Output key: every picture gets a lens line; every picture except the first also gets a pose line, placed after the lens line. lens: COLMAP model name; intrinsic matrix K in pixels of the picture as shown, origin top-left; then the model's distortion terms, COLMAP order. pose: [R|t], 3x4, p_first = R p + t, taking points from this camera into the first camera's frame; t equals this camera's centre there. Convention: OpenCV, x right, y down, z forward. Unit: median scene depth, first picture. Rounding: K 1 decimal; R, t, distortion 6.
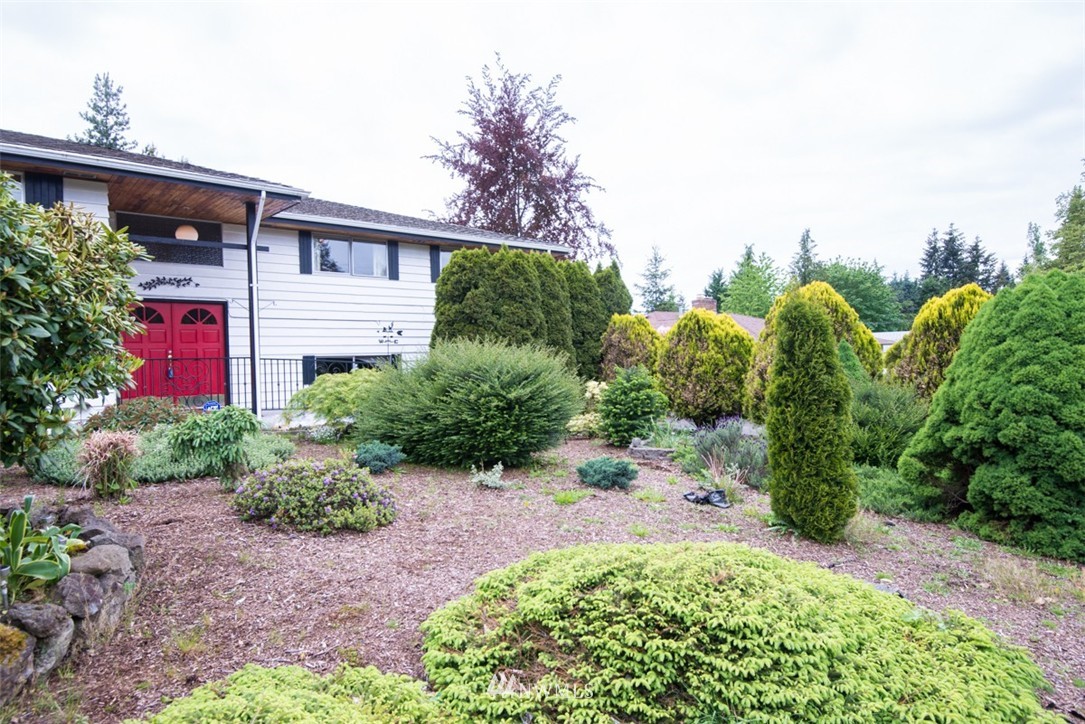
lens RADIAL K [[648.6, 0, 542.5], [0, 648.6, 362.0], [0, 0, 1]] dist [-0.005903, -0.002585]
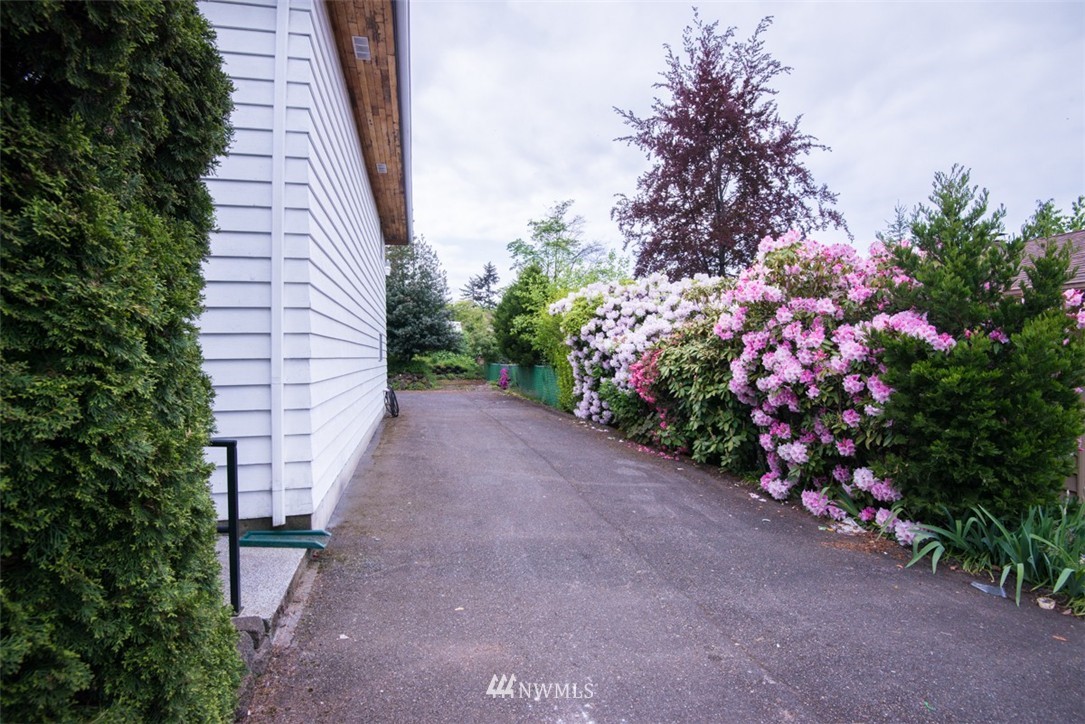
lens RADIAL K [[501.1, 0, 544.1], [0, 501.1, 359.3], [0, 0, 1]] dist [-0.020645, -0.013721]
pose [[0.894187, 0.029906, -0.446694, 0.065936], [-0.024585, 0.999541, 0.017705, 0.002429], [0.447018, -0.004849, 0.894512, 0.300238]]
